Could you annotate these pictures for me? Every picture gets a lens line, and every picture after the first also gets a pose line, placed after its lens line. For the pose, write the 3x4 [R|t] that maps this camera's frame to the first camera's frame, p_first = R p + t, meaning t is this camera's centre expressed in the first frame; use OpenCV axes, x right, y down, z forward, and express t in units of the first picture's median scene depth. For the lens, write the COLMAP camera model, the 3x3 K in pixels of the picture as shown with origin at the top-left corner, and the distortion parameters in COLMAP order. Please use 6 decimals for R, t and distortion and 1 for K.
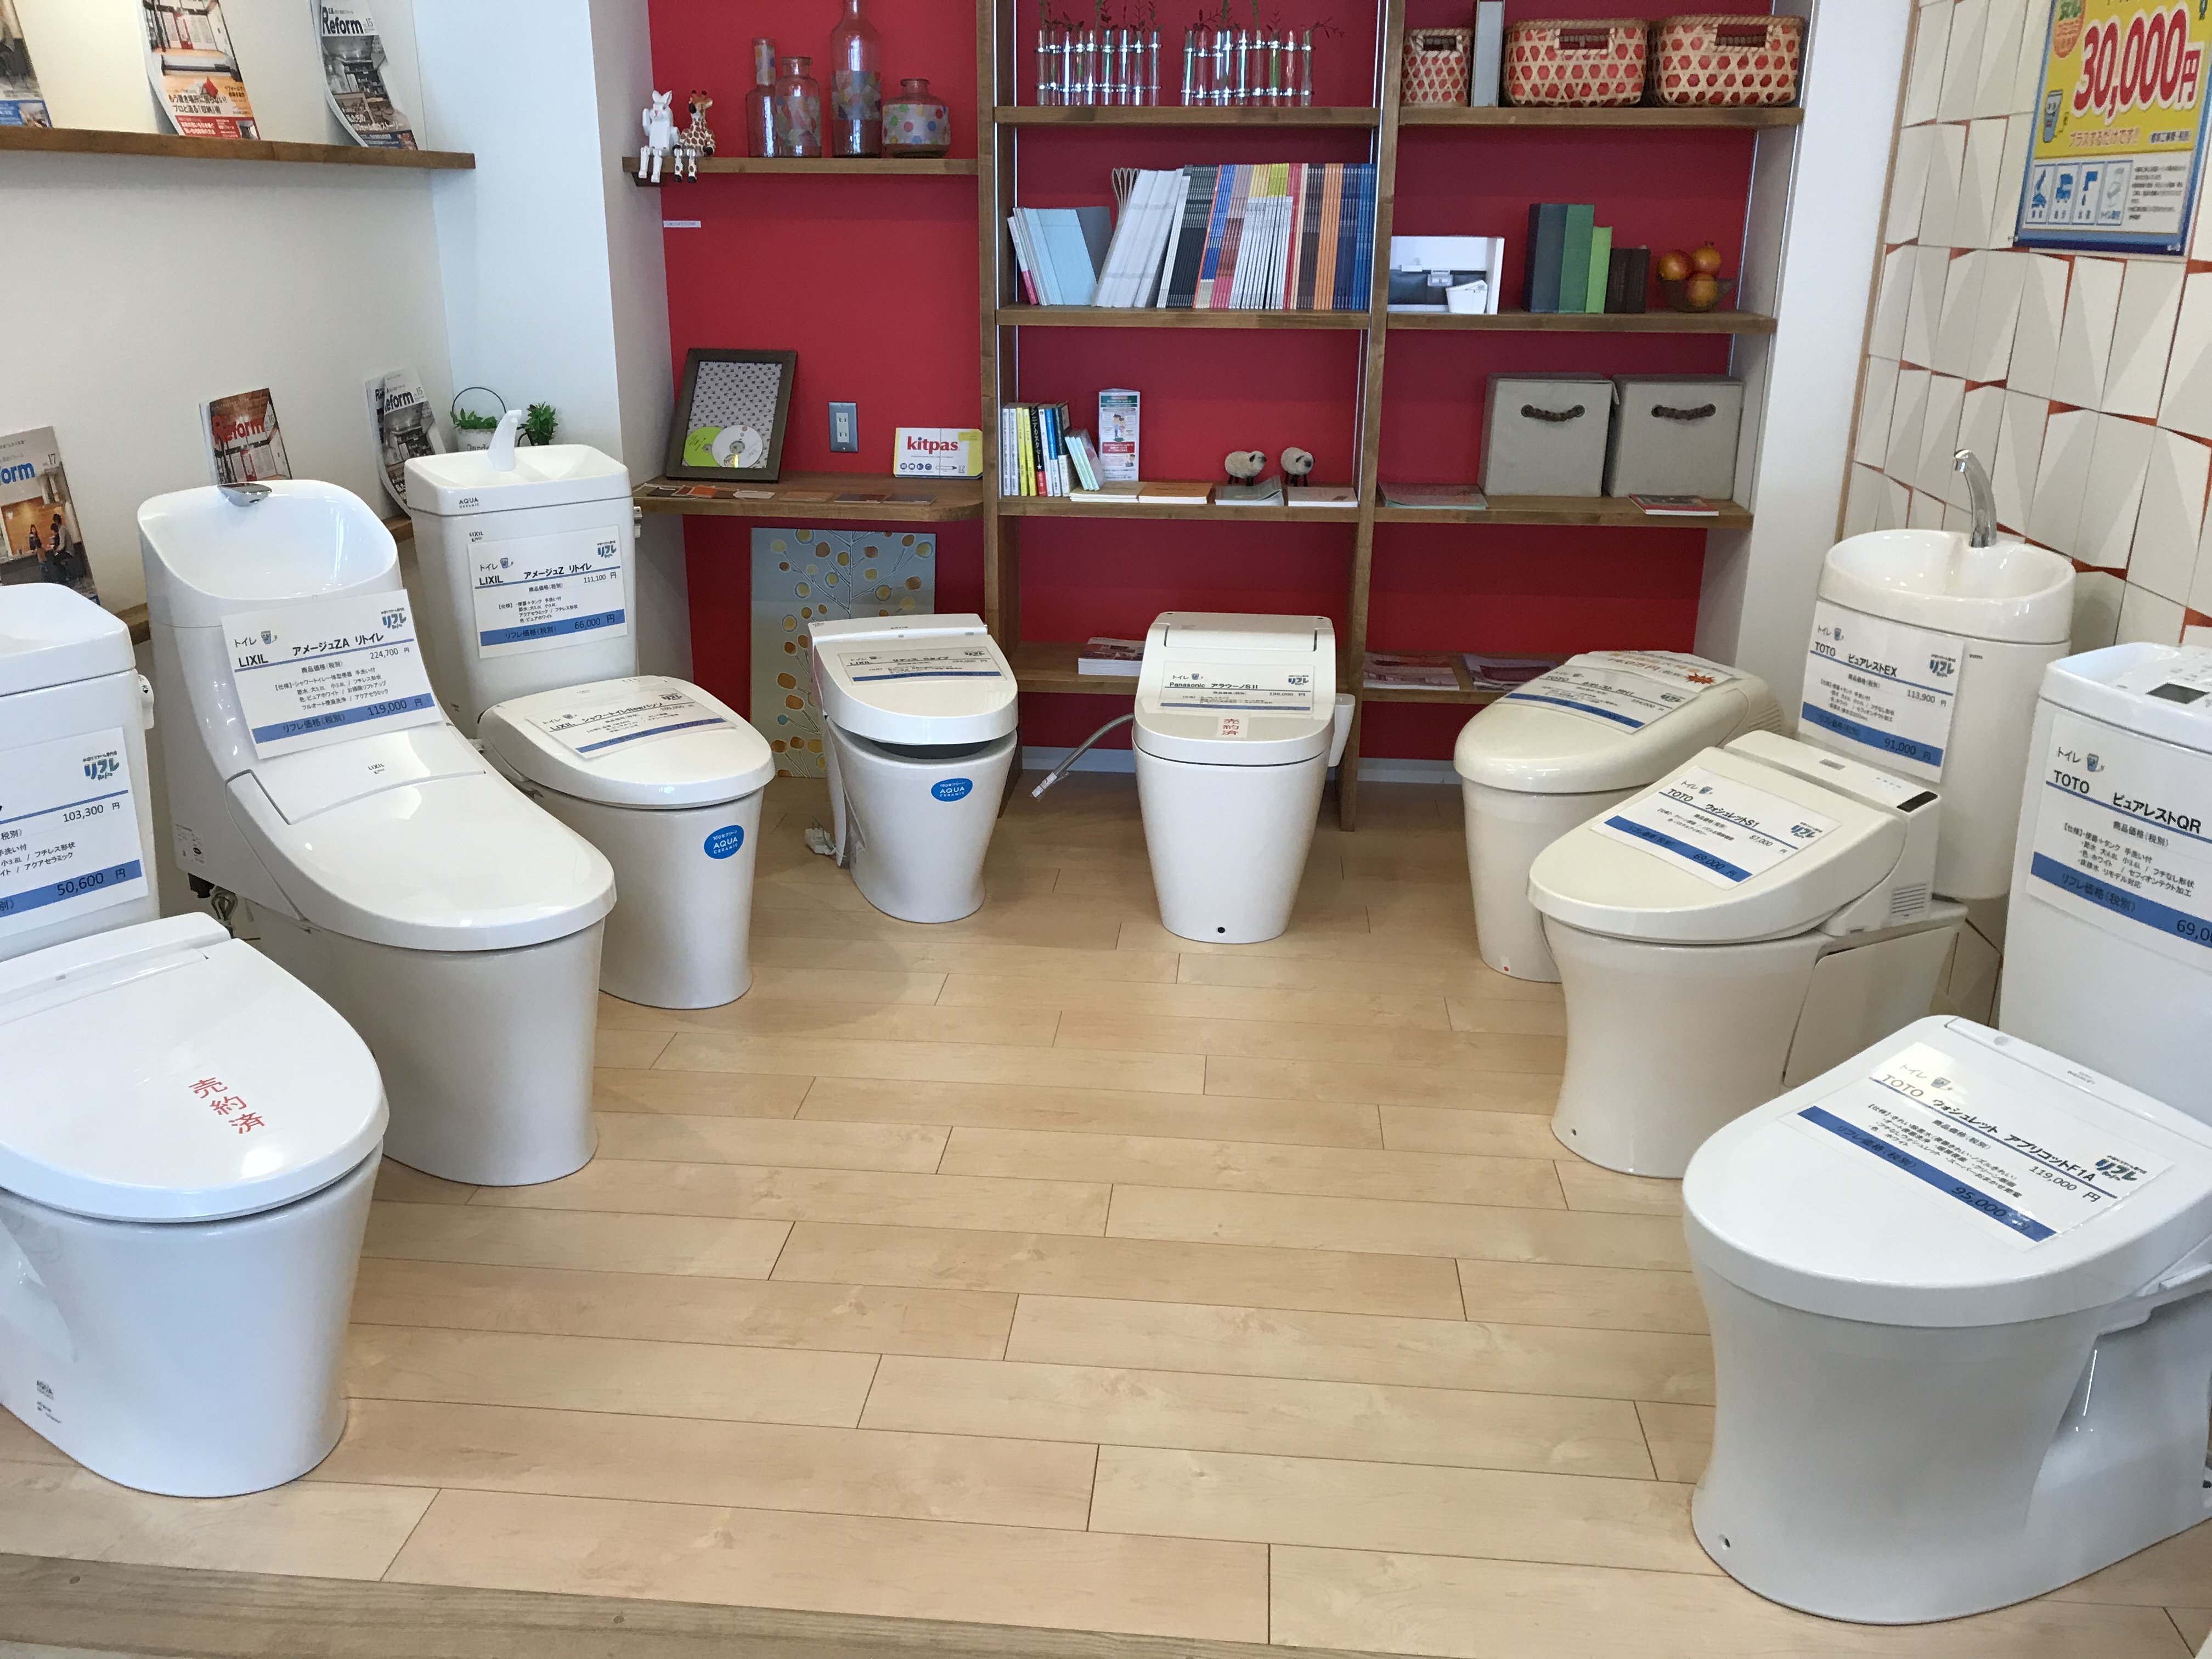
lens RADIAL K [[1788.0, 0, 1105.1], [0, 1788.0, 824.3], [0, 0, 1]] dist [0.001725, -0.001848]
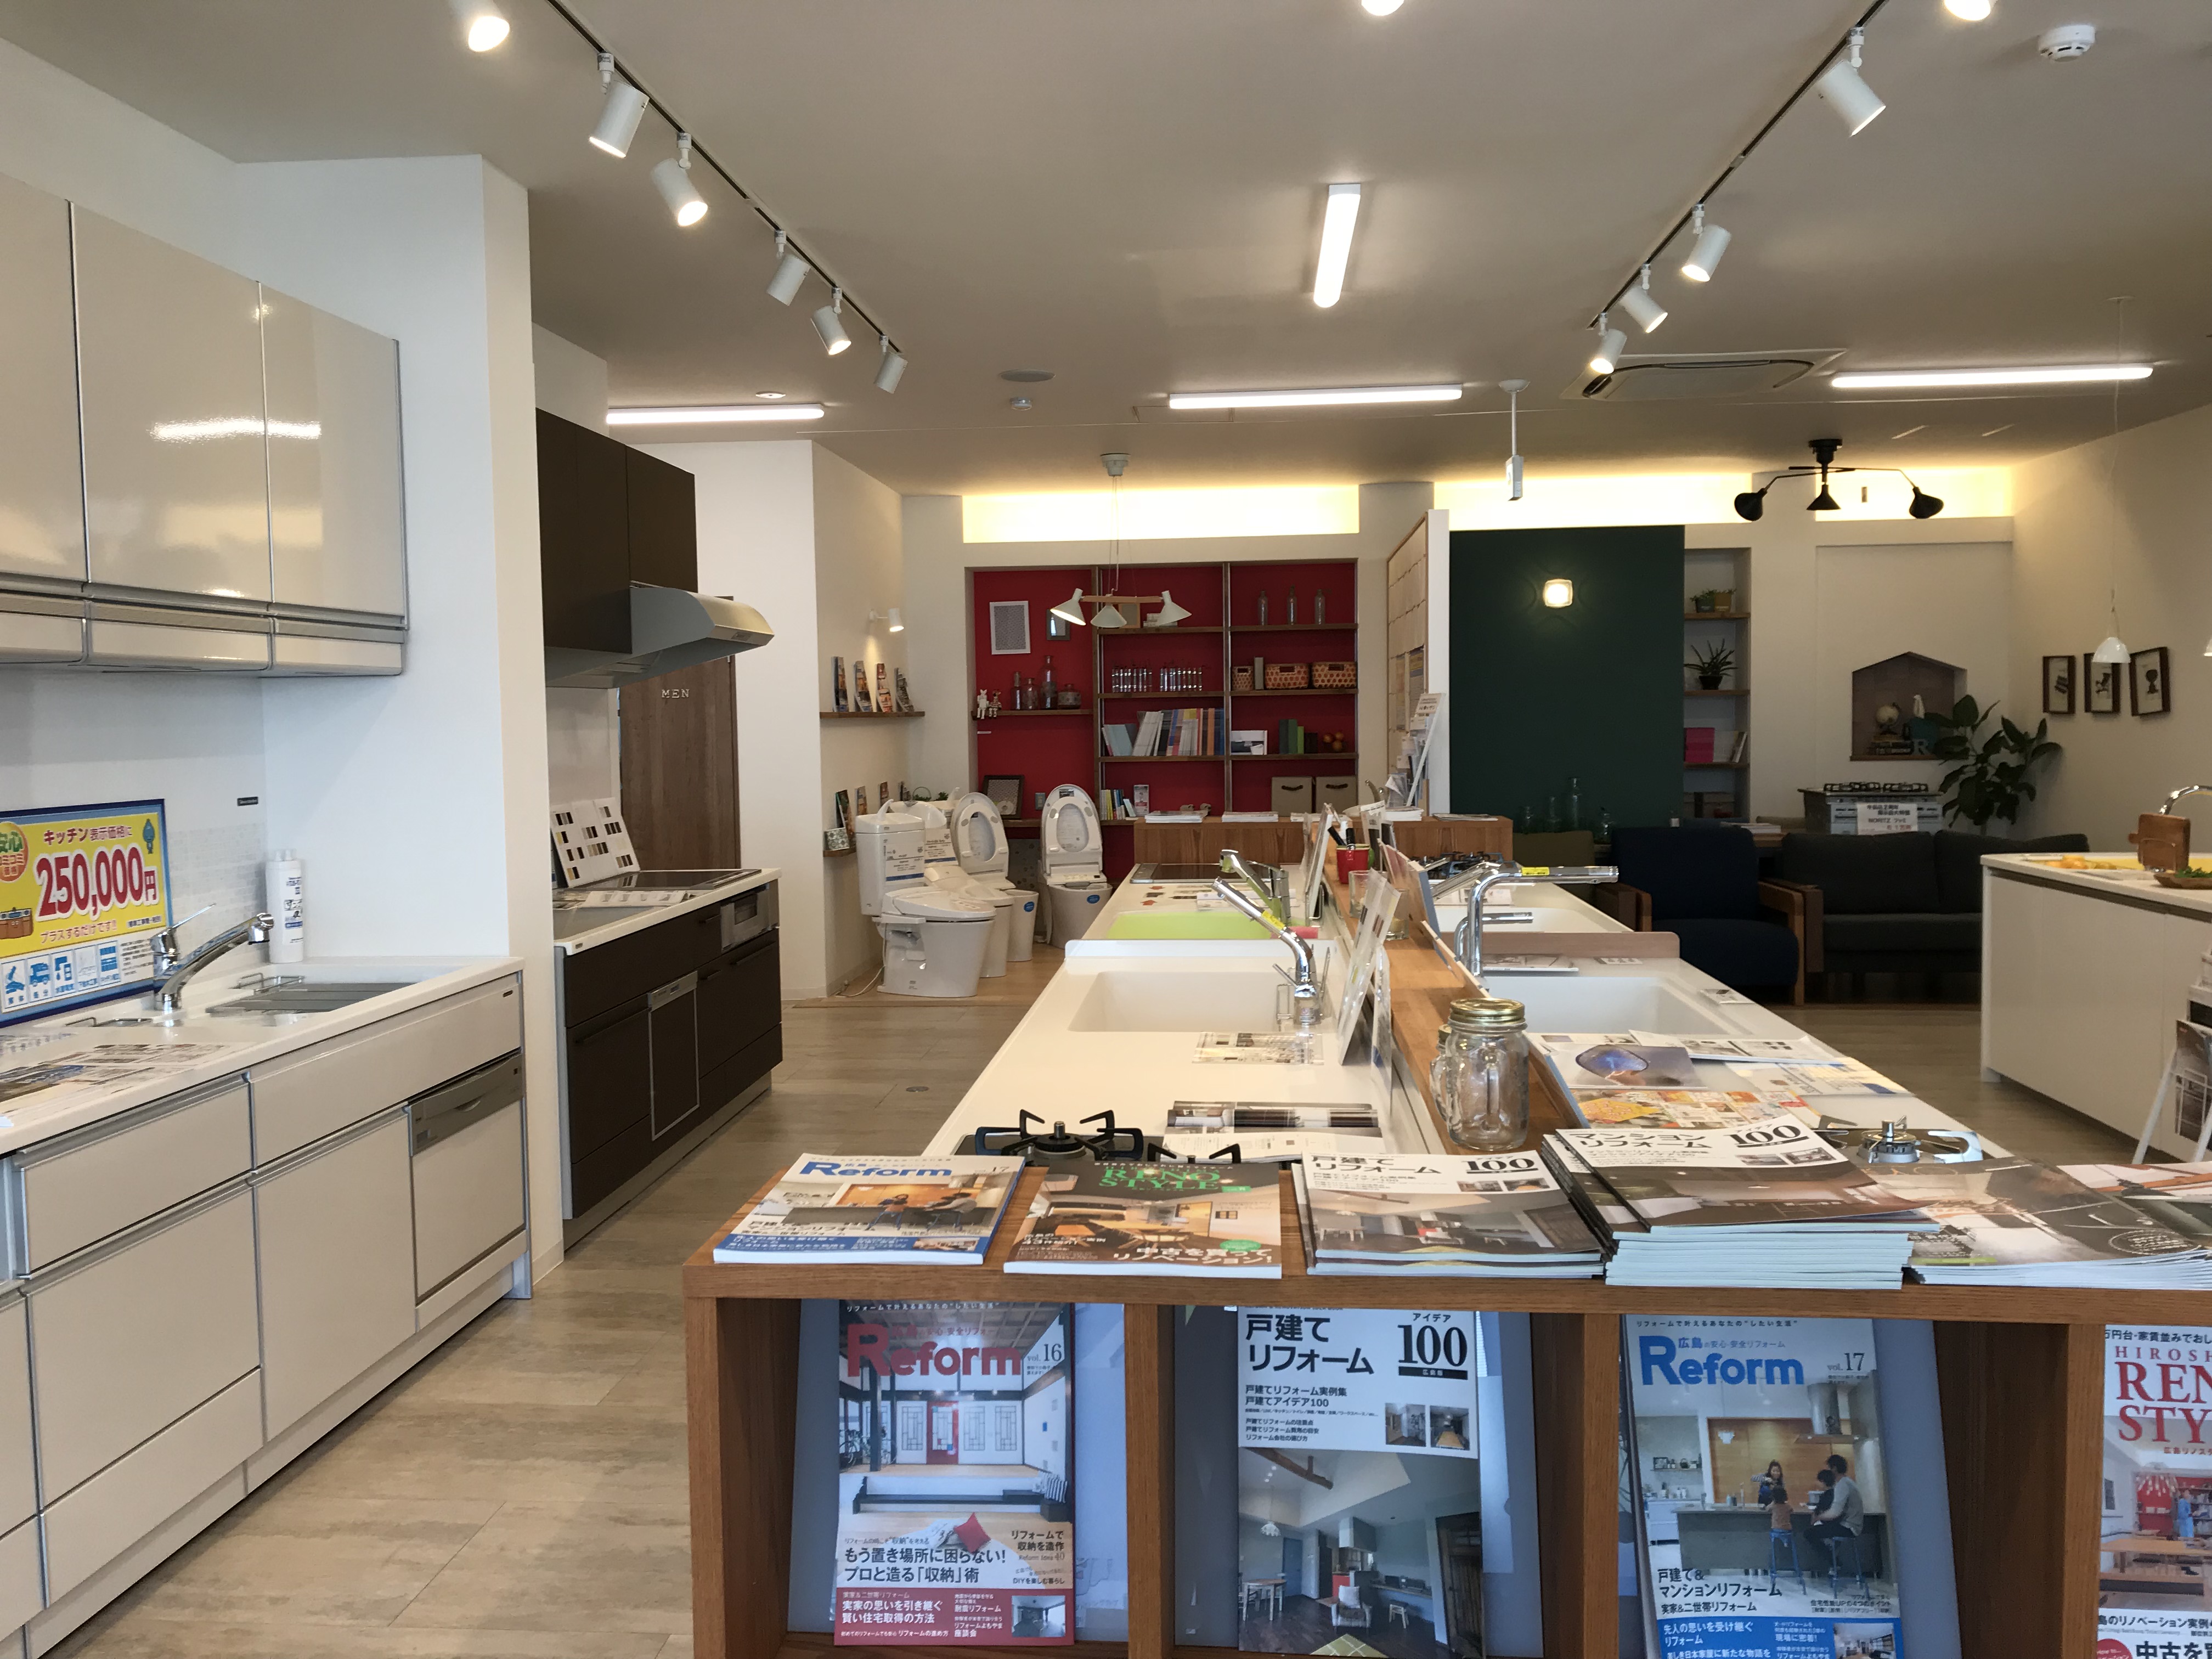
lens RADIAL K [[1788.0, 0, 1096.6], [0, 1788.0, 828.2], [0, 0, 1]] dist [0.001725, -0.001848]
pose [[0.999695, -0.023793, 0.006632, -0.087934], [0.024699, 0.965067, -0.260837, 0.597310], [-0.000194, 0.260921, 0.965360, -1.826380]]
